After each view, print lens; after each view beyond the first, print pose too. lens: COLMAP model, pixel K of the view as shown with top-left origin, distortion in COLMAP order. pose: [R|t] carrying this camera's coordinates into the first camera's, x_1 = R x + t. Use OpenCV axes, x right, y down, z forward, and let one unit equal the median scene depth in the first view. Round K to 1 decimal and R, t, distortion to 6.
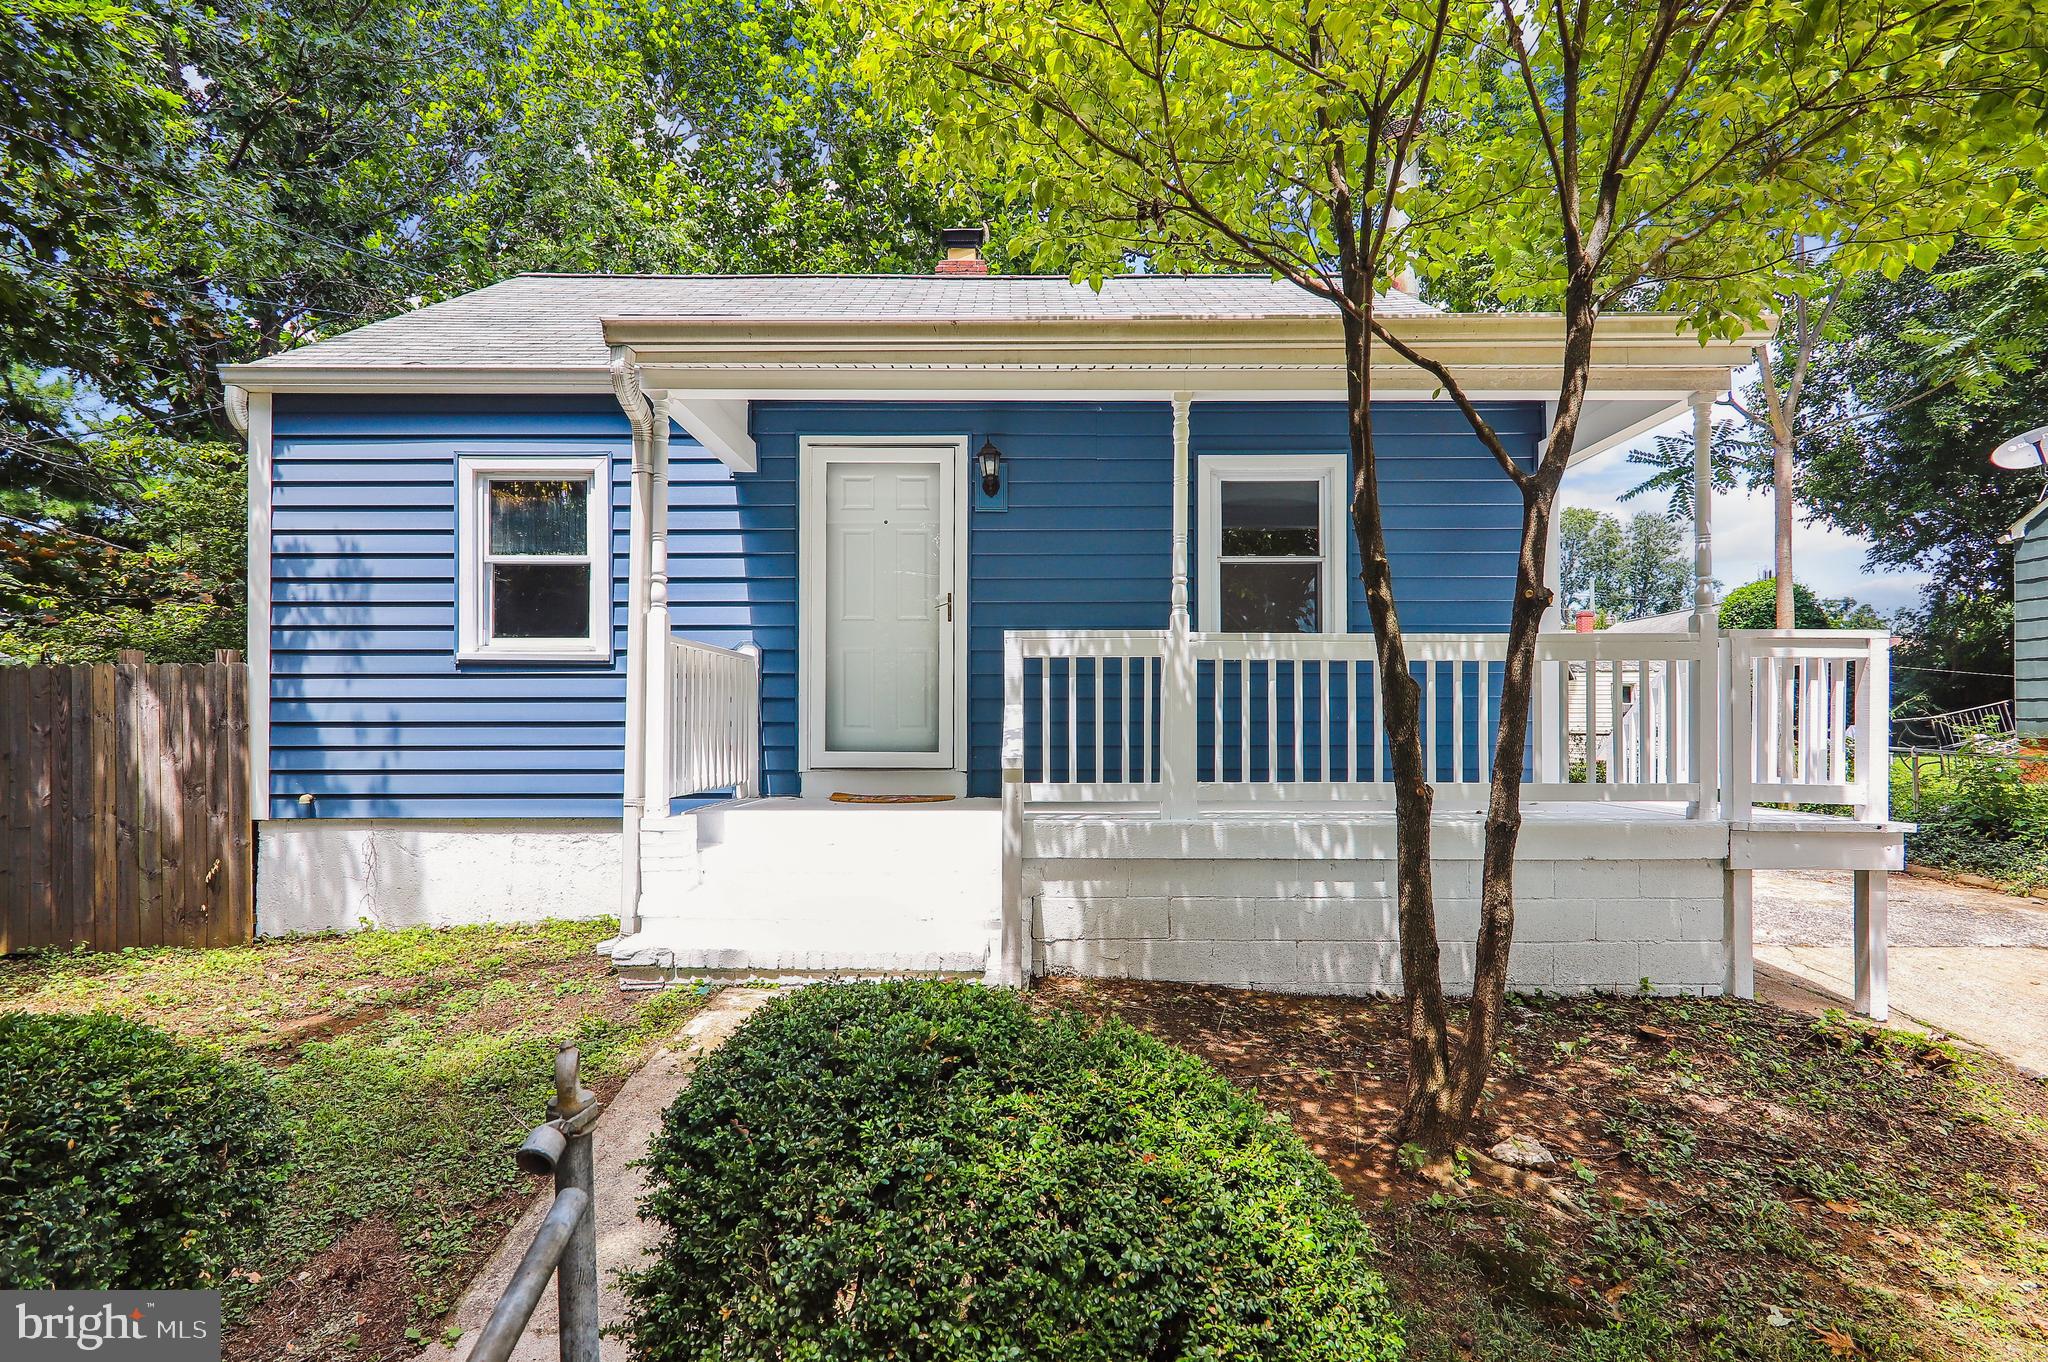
lens RADIAL K [[1010.7, 0, 1023.2], [0, 1010.7, 691.1], [0, 0, 1]] dist [0.001011, 0.000463]
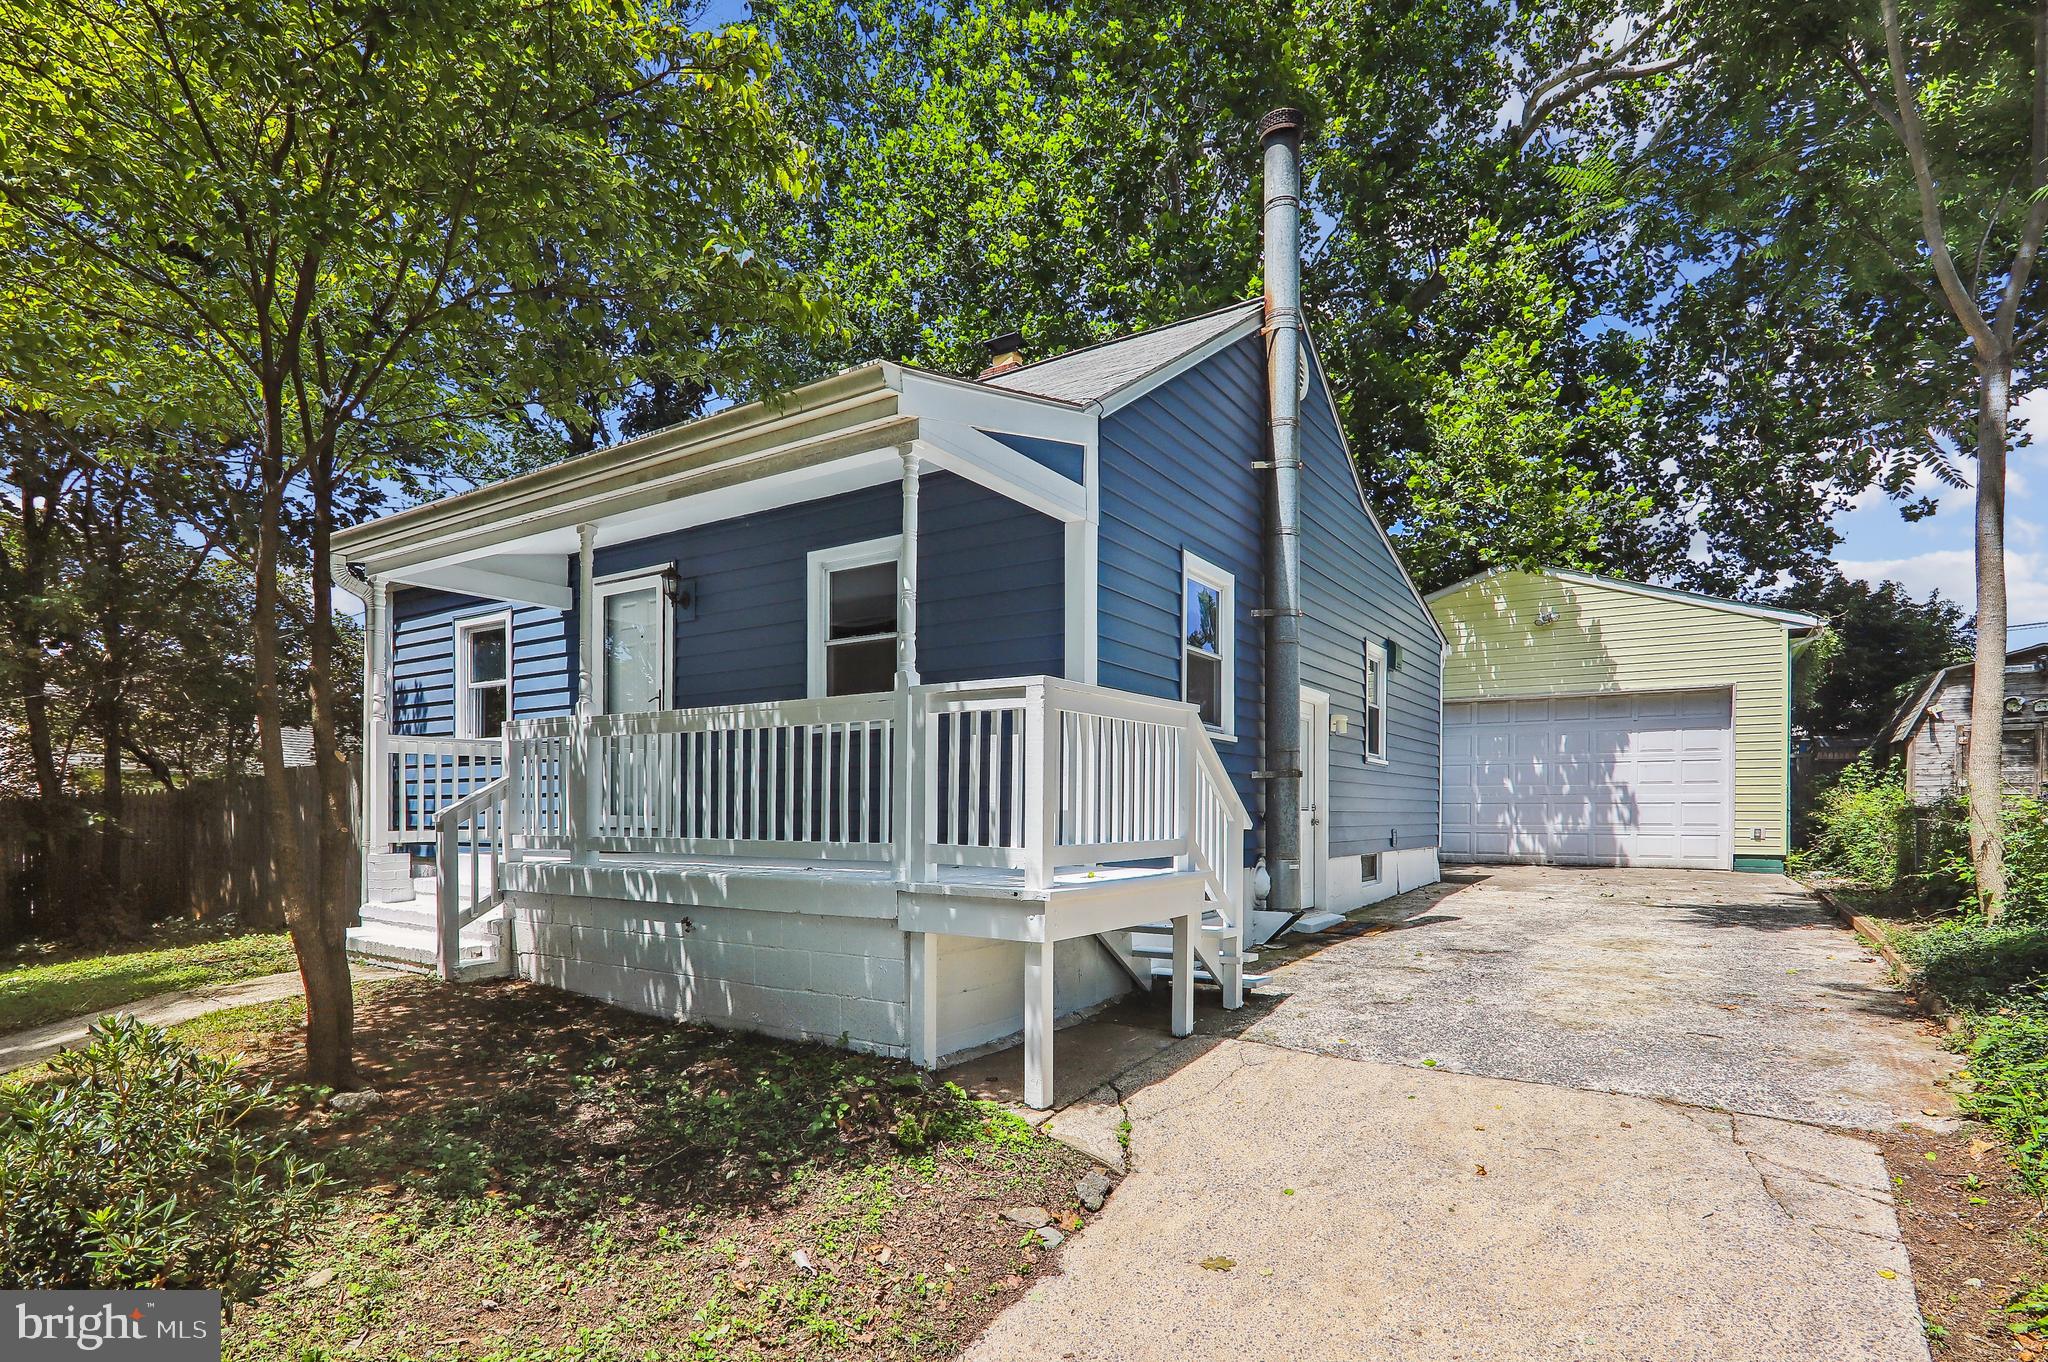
lens RADIAL K [[1010.7, 0, 1092.1], [0, 1010.7, 801.1], [0, 0, 1]] dist [0.001011, 0.000463]
pose [[0.852605, -0.007407, -0.522504, 1.041540], [0.024047, 0.999396, 0.025072, 0.023256], [0.522003, -0.033941, 0.852268, 0.203023]]
